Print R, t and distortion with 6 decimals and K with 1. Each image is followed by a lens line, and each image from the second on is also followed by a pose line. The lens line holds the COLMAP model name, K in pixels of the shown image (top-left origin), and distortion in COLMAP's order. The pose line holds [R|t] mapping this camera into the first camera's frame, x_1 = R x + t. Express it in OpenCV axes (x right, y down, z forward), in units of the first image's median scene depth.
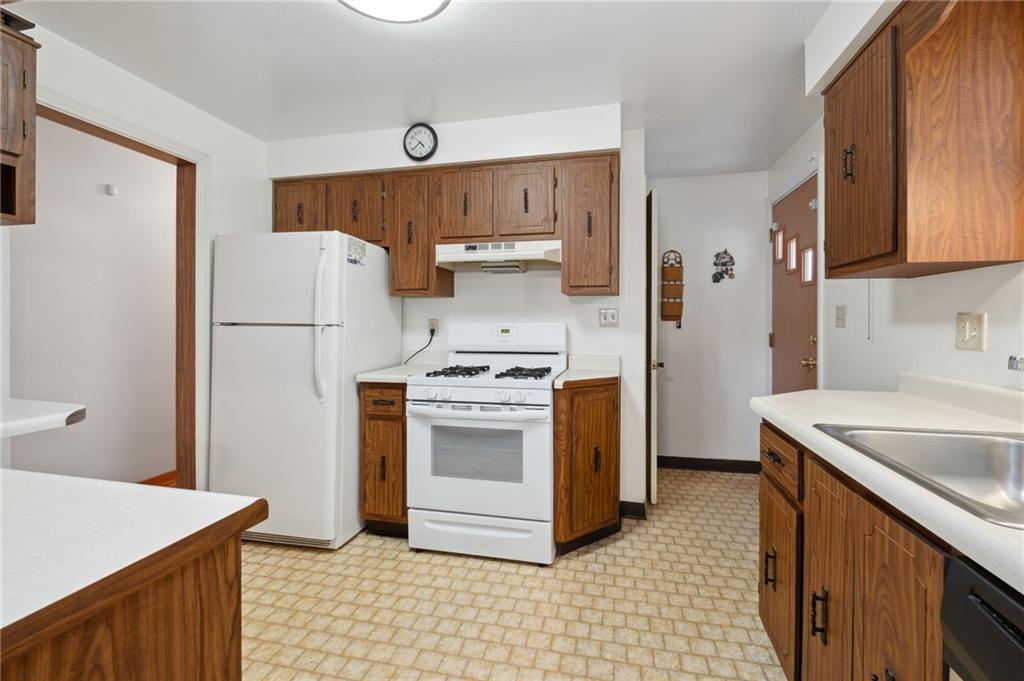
lens RADIAL K [[444.2, 0, 510.1], [0, 444.2, 334.7], [0, 0, 1]] dist [0.016281, -0.018614]
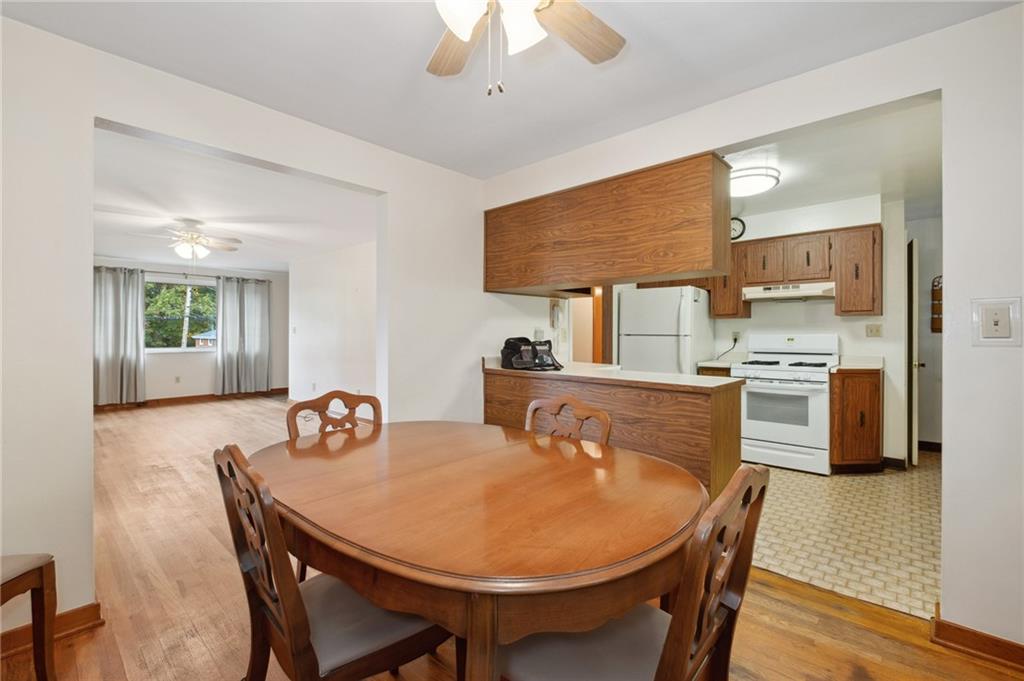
lens RADIAL K [[444.2, 0, 510.1], [0, 444.2, 334.7], [0, 0, 1]] dist [0.016281, -0.018614]
pose [[0.874903, 0.001754, -0.484295, -0.127225], [-0.014101, 0.999662, -0.021855, 0.025671], [0.484093, 0.025950, 0.874632, -0.939313]]
